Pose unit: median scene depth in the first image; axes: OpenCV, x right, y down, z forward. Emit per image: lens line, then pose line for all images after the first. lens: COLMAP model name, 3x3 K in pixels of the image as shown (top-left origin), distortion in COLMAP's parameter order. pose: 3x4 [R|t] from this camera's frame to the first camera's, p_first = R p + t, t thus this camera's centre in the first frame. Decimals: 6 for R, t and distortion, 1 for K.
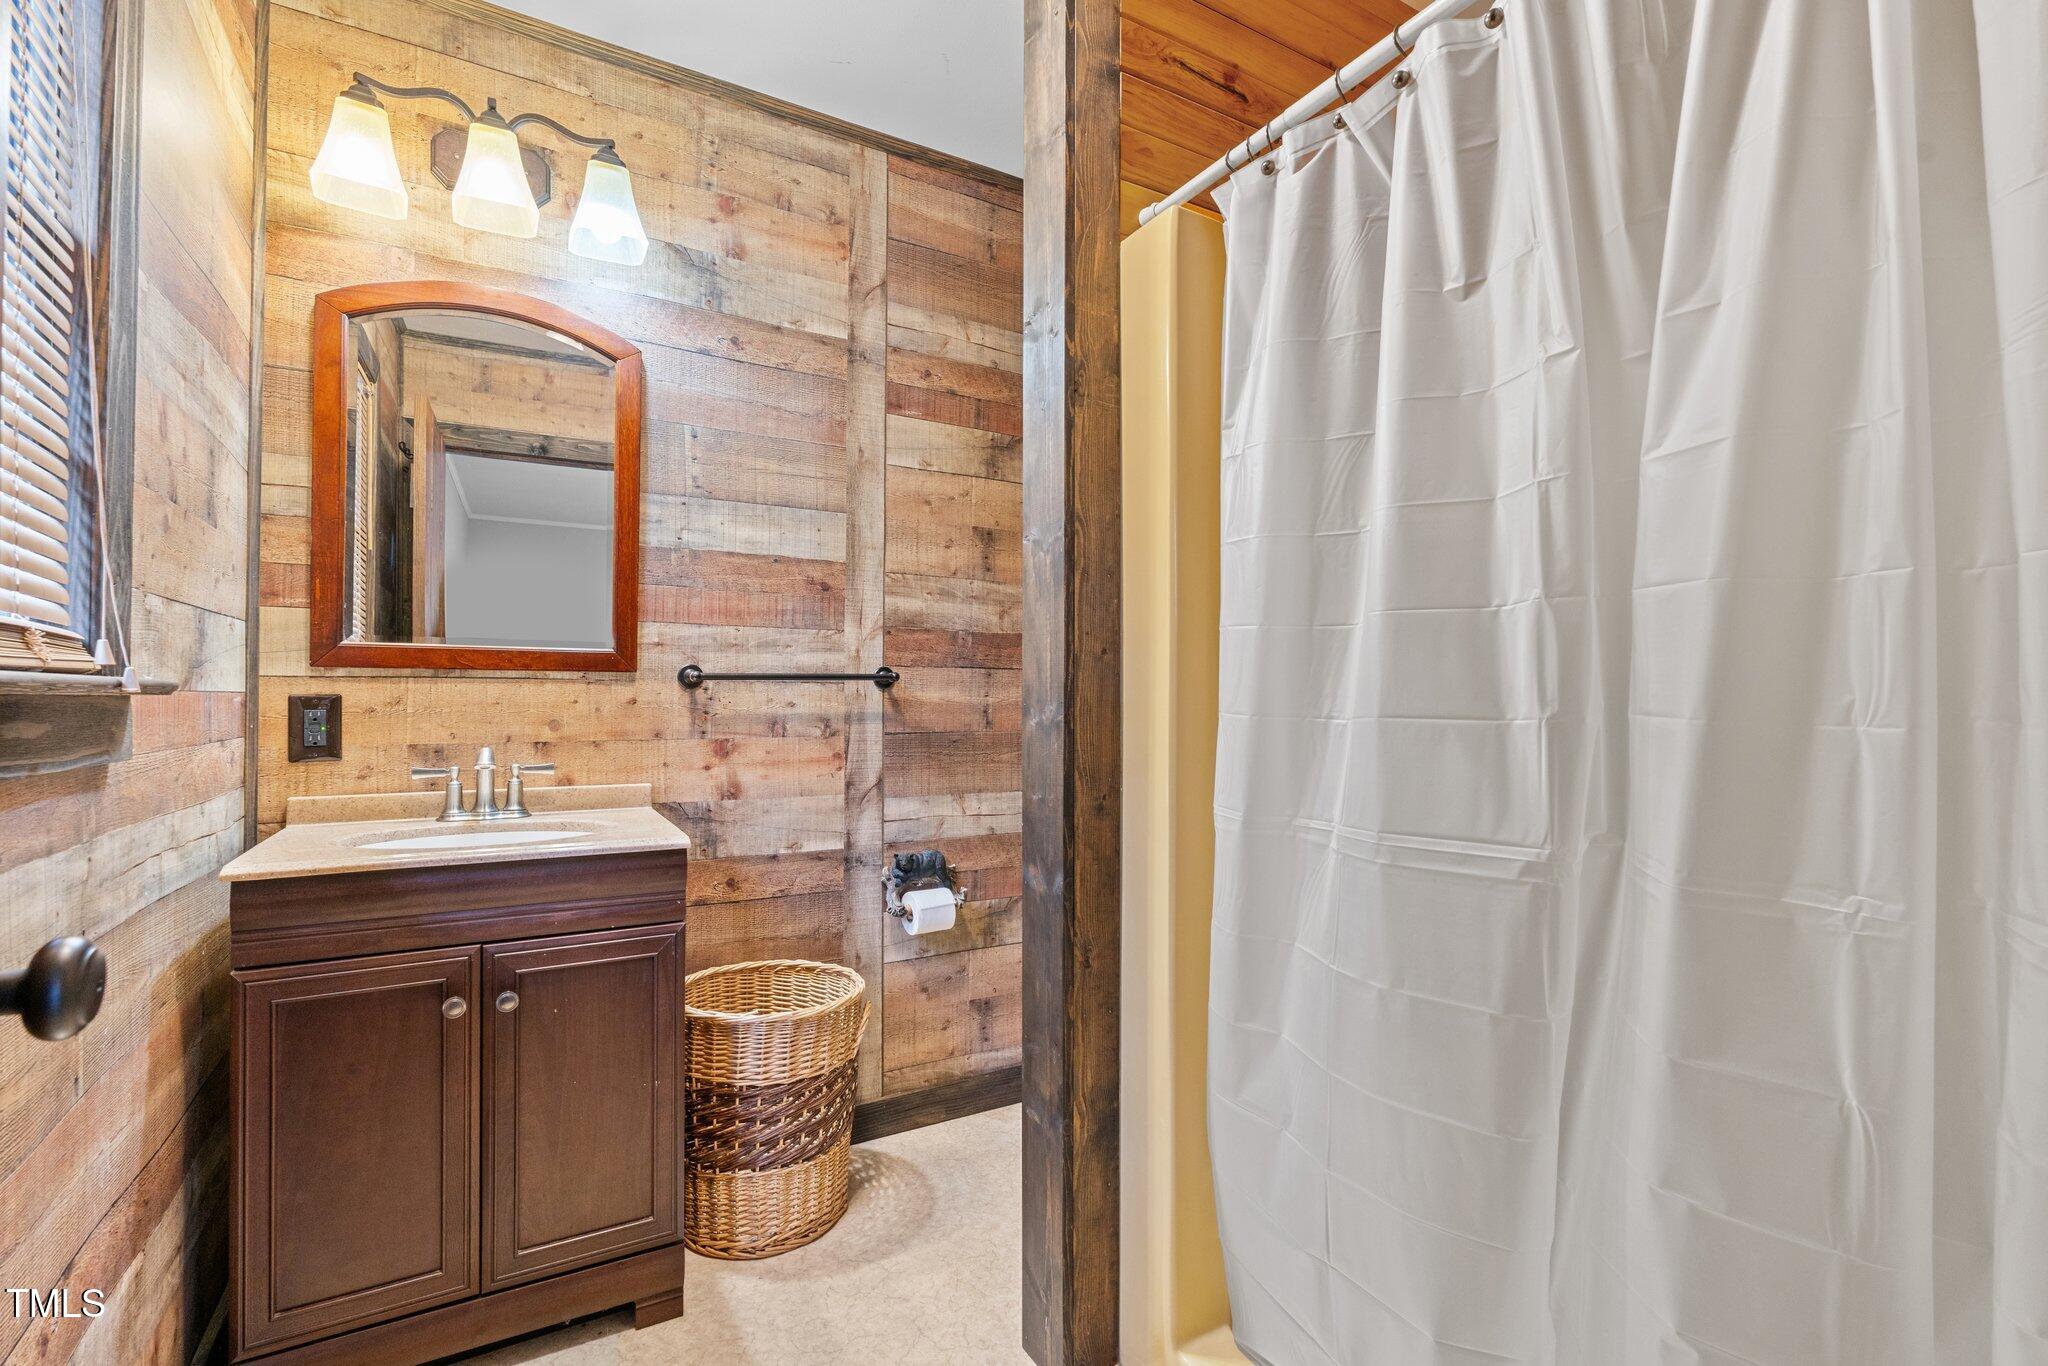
lens RADIAL K [[920.2, 0, 1027.3], [0, 920.2, 686.6], [0, 0, 1]] dist [-0.009206, 0.000722]
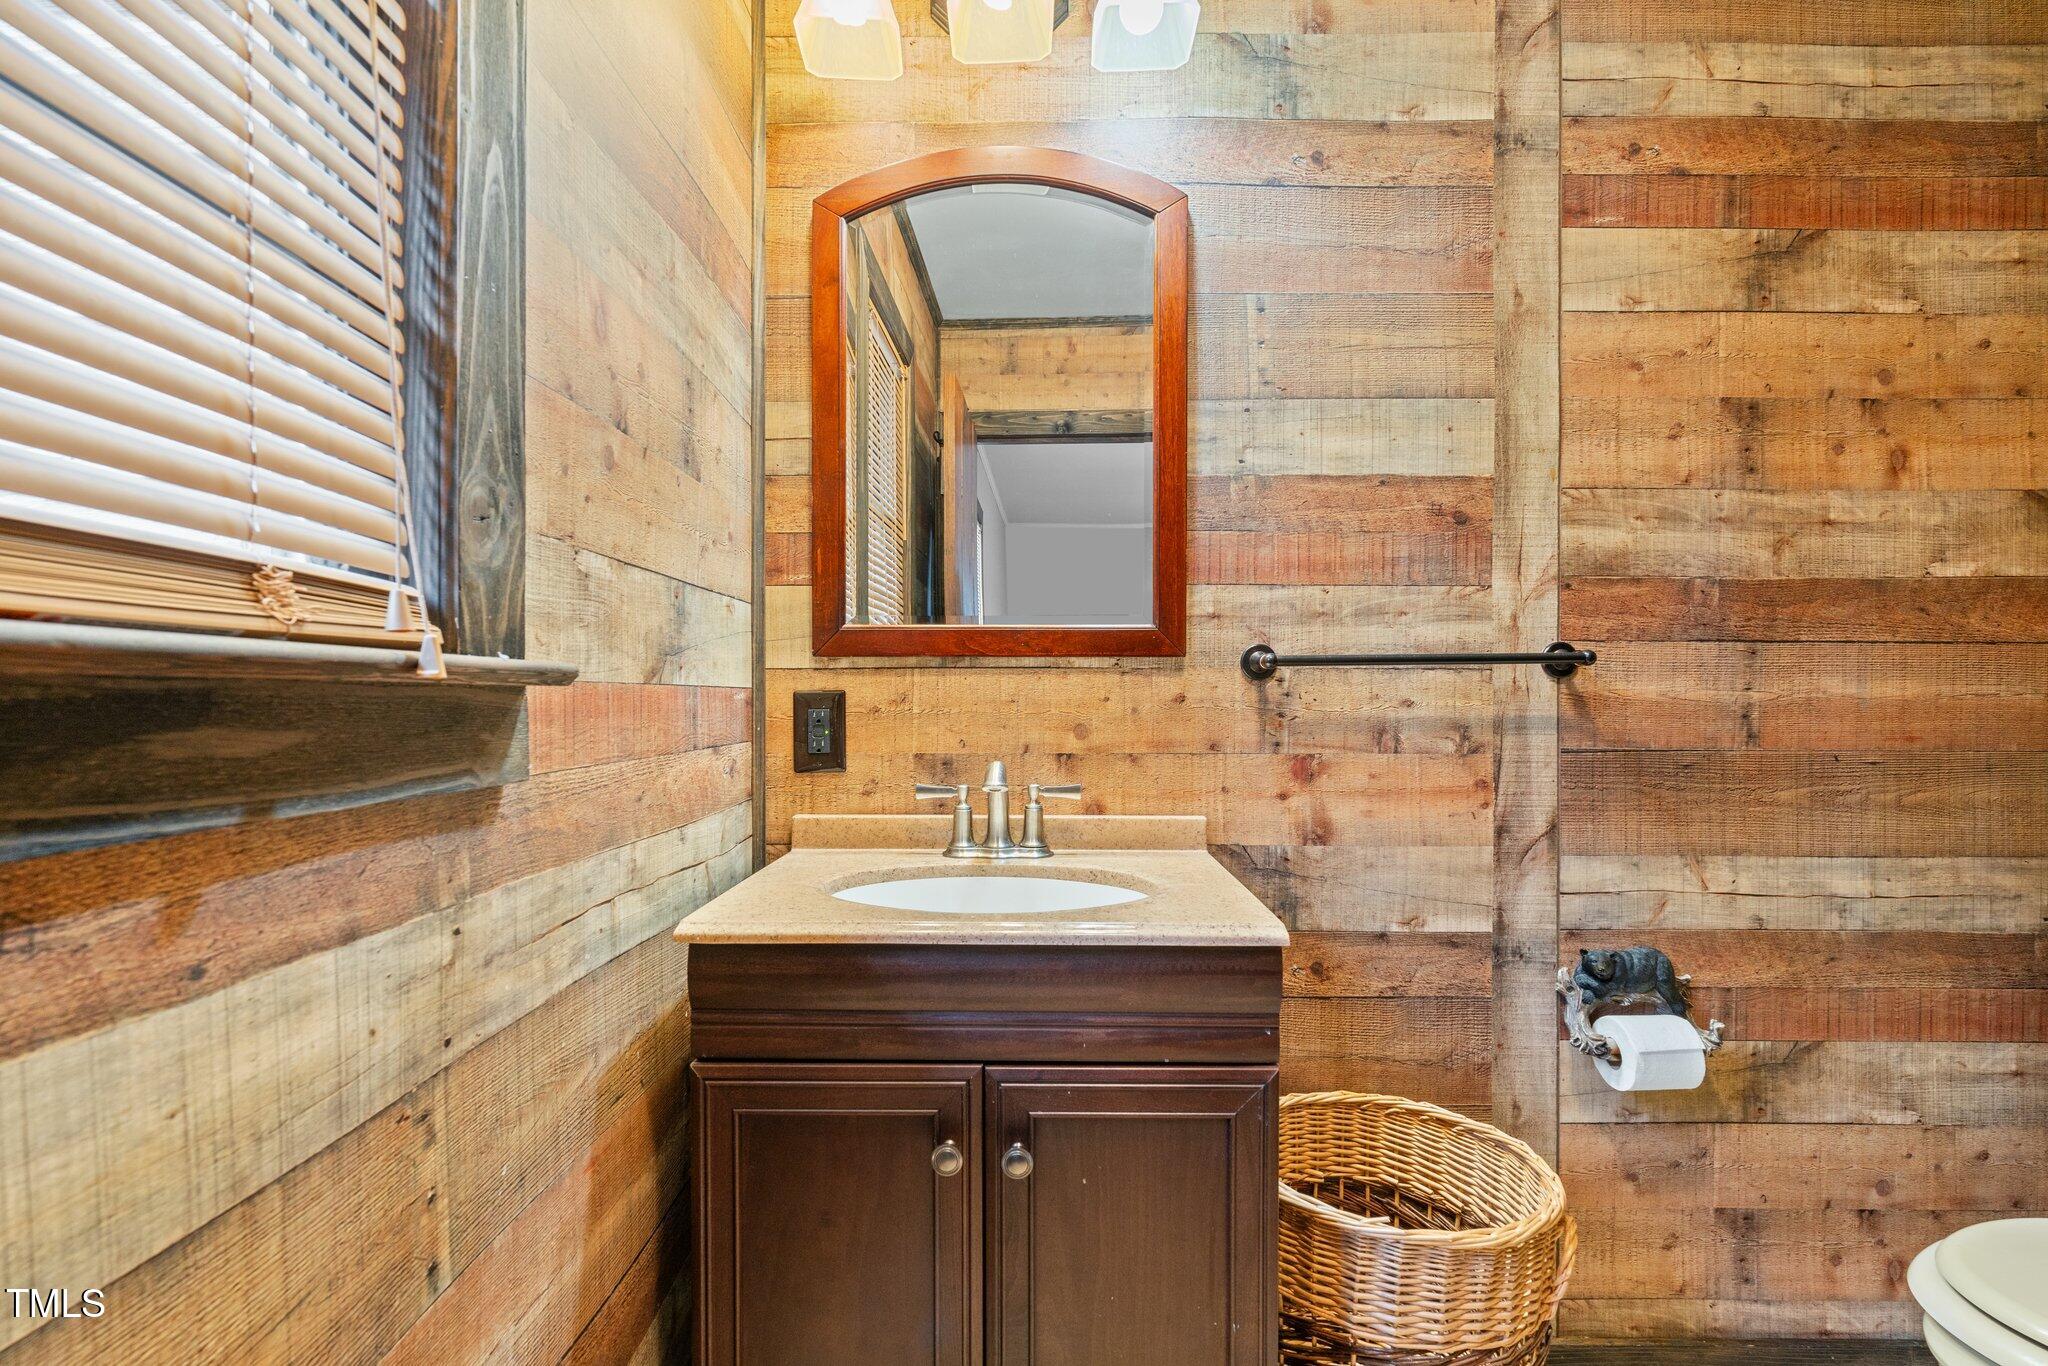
lens RADIAL K [[920.2, 0, 1020.8], [0, 920.2, 696.3], [0, 0, 1]] dist [-0.009206, 0.000722]
pose [[0.857008, -0.003733, -0.515290, -0.182172], [0.008508, 0.999940, 0.006906, 0.008822], [0.515233, -0.010303, 0.856988, 0.355071]]
